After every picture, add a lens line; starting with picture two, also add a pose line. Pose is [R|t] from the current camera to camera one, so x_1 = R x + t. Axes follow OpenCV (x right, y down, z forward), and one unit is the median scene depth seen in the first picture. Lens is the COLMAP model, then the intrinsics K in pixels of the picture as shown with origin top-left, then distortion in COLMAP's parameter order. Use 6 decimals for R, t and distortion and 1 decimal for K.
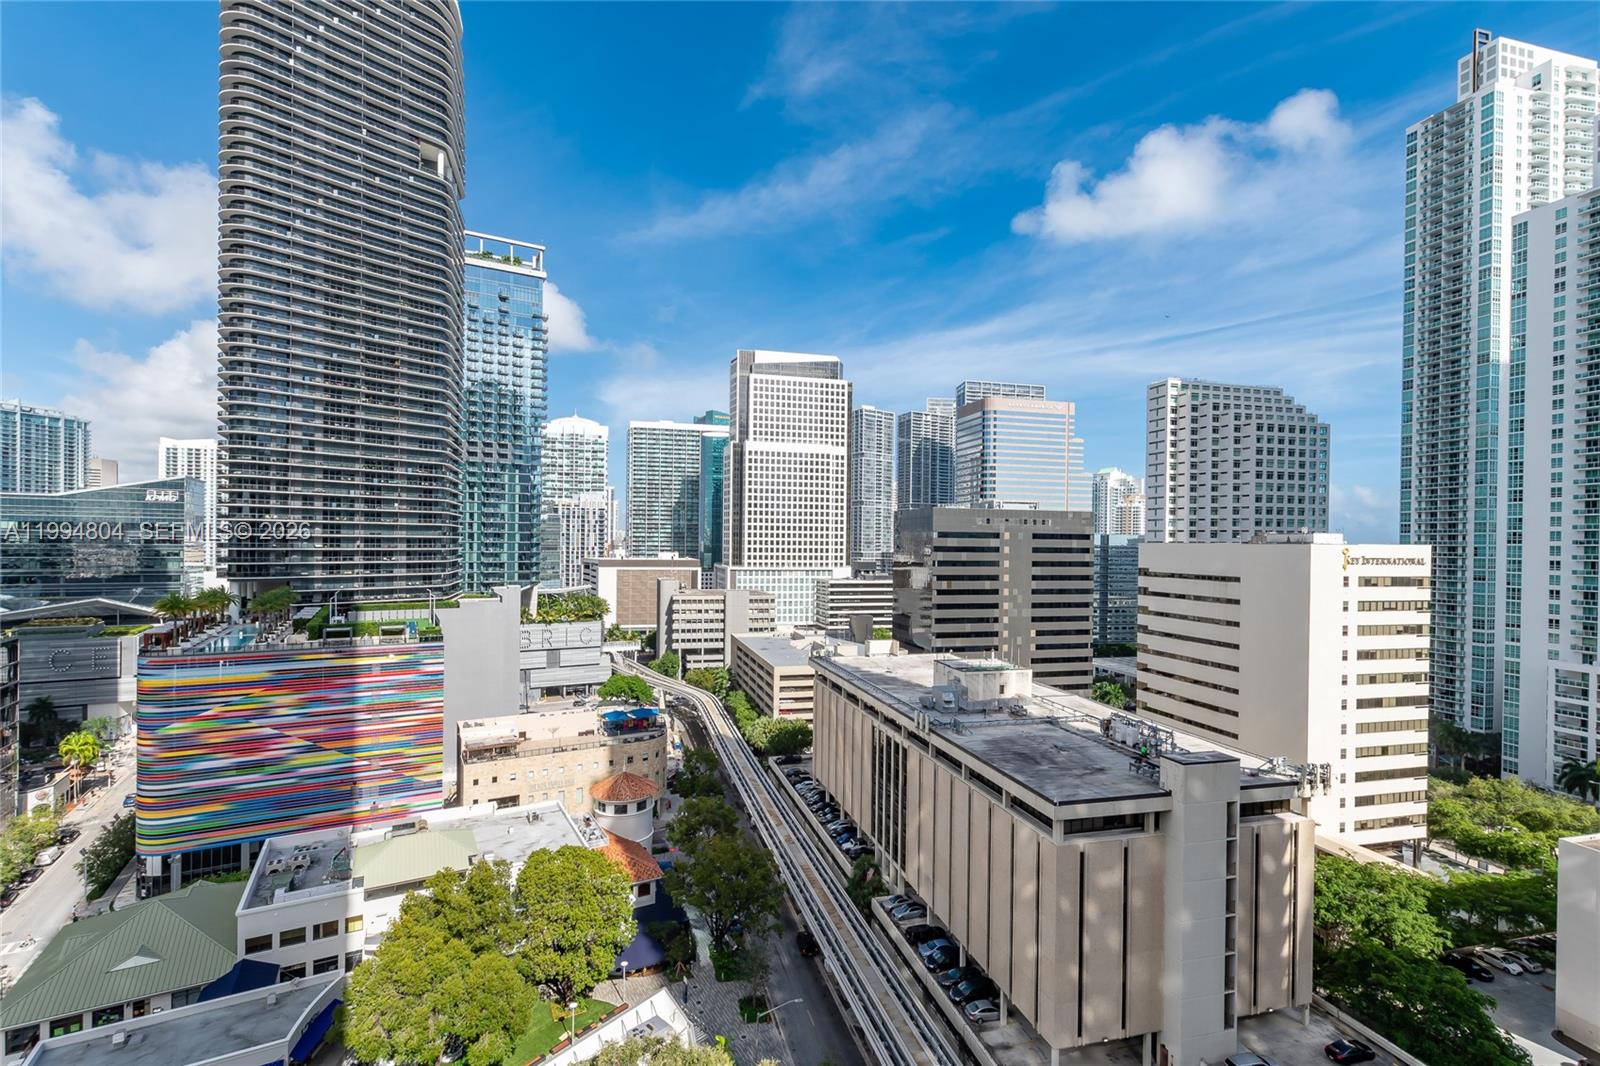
lens RADIAL K [[696.7, 0, 794.5], [0, 696.7, 545.3], [0, 0, 1]] dist [0.005111, -0.002343]
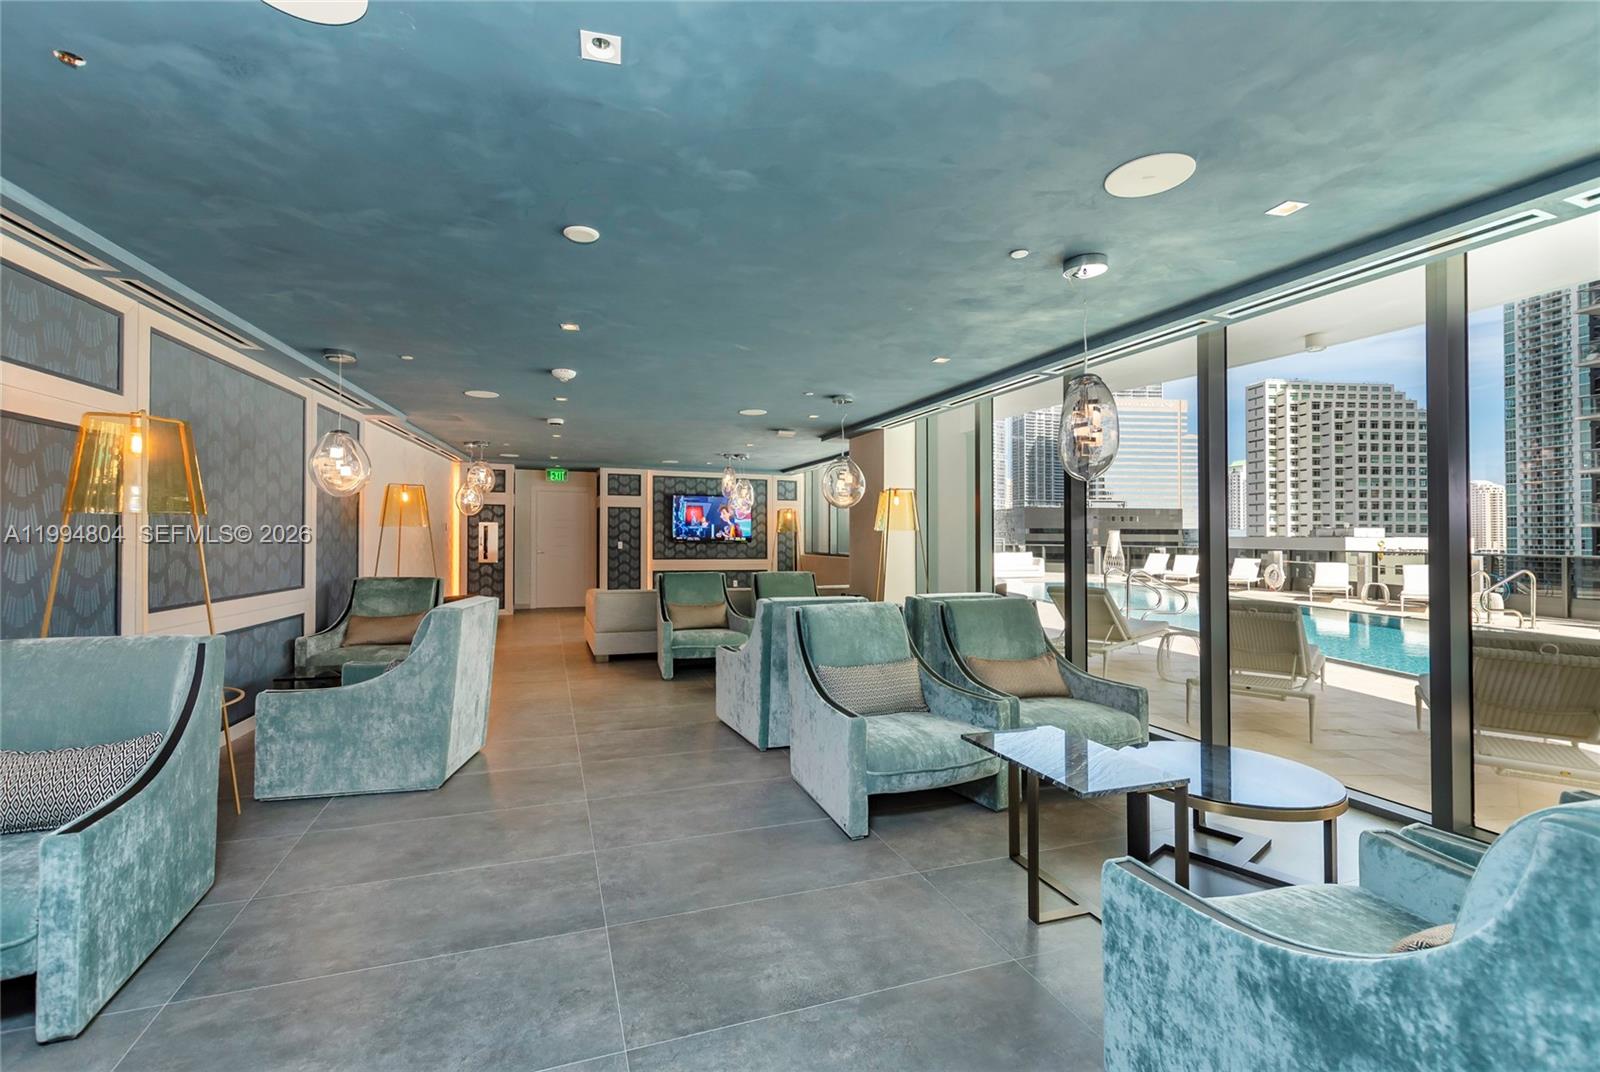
lens RADIAL K [[700.0, 0, 801.8], [0, 700.0, 524.1], [0, 0, 1]] dist [0.006768, -0.002478]
pose [[0.987290, -0.008964, -0.158679, 0.016422], [0.004756, 0.999627, -0.026877, 0.001084], [0.158861, 0.025781, 0.986964, -0.136471]]
